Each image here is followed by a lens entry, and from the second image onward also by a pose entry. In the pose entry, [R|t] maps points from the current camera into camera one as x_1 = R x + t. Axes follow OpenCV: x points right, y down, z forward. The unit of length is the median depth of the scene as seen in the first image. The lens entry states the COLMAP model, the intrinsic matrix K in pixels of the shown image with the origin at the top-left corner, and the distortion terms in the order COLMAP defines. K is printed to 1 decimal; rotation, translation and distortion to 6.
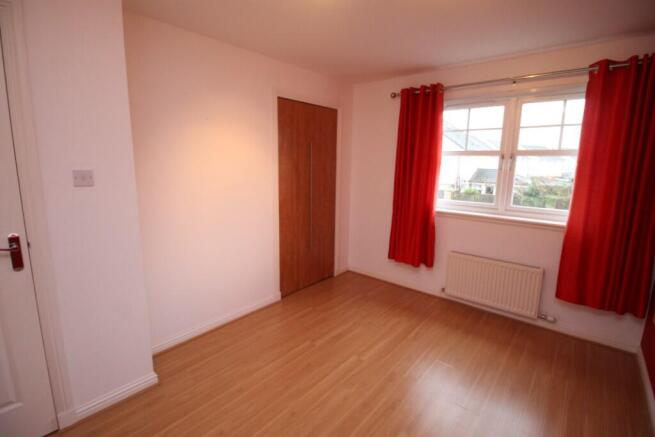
lens RADIAL K [[307.3, 0, 327.0], [0, 307.3, 211.8], [0, 0, 1]] dist [0.000757, -0.012965]
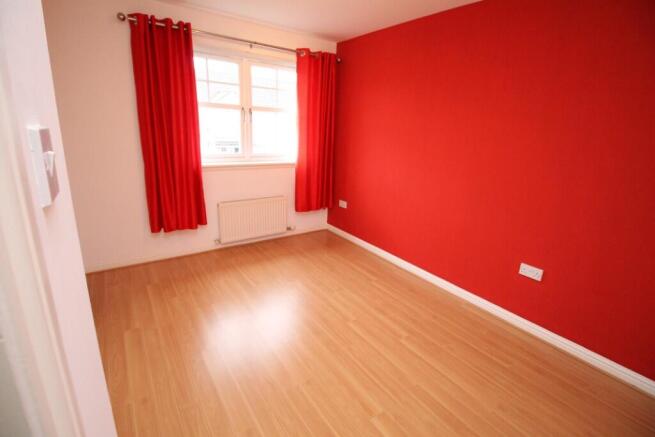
lens RADIAL K [[307.3, 0, 327.0], [0, 307.3, 211.8], [0, 0, 1]] dist [0.000757, -0.012965]
pose [[0.244934, -0.268804, 0.931532, -0.534963], [0.110341, 0.962284, 0.248665, -0.067173], [-0.963240, 0.041880, 0.265356, 0.408617]]
